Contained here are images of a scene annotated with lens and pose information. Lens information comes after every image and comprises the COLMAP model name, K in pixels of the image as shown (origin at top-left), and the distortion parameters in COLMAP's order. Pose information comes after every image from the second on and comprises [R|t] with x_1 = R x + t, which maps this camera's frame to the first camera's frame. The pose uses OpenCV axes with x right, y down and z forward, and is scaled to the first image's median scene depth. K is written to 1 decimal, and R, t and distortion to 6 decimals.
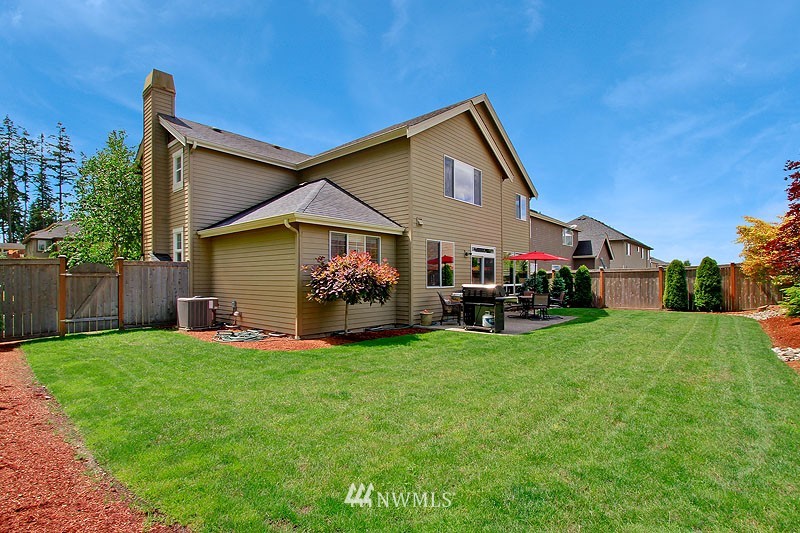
lens RADIAL K [[381.6, 0, 400.1], [0, 381.6, 271.2], [0, 0, 1]] dist [-0.017123, 0.000714]
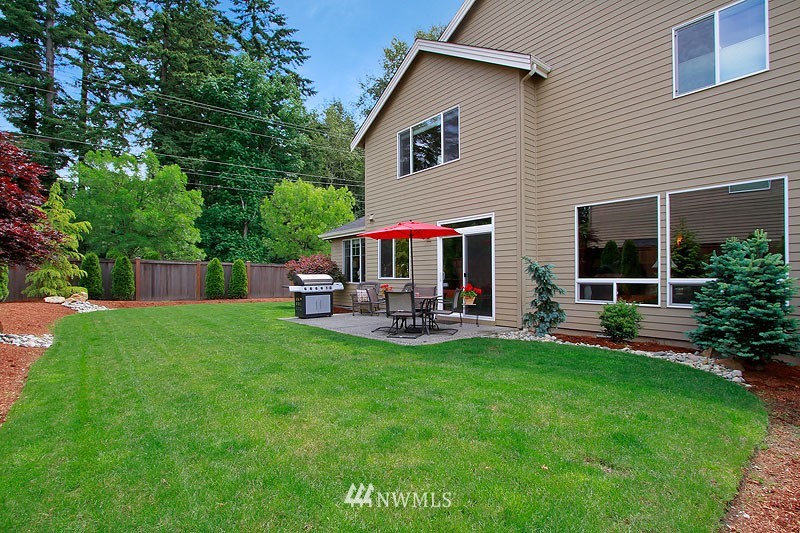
lens RADIAL K [[381.6, 0, 398.5], [0, 381.6, 272.3], [0, 0, 1]] dist [-0.017123, 0.000714]
pose [[-0.162654, -0.014040, -0.986583, 0.867340], [0.014001, 0.999765, -0.016536, 0.035958], [0.986584, -0.016503, -0.162420, 0.978940]]
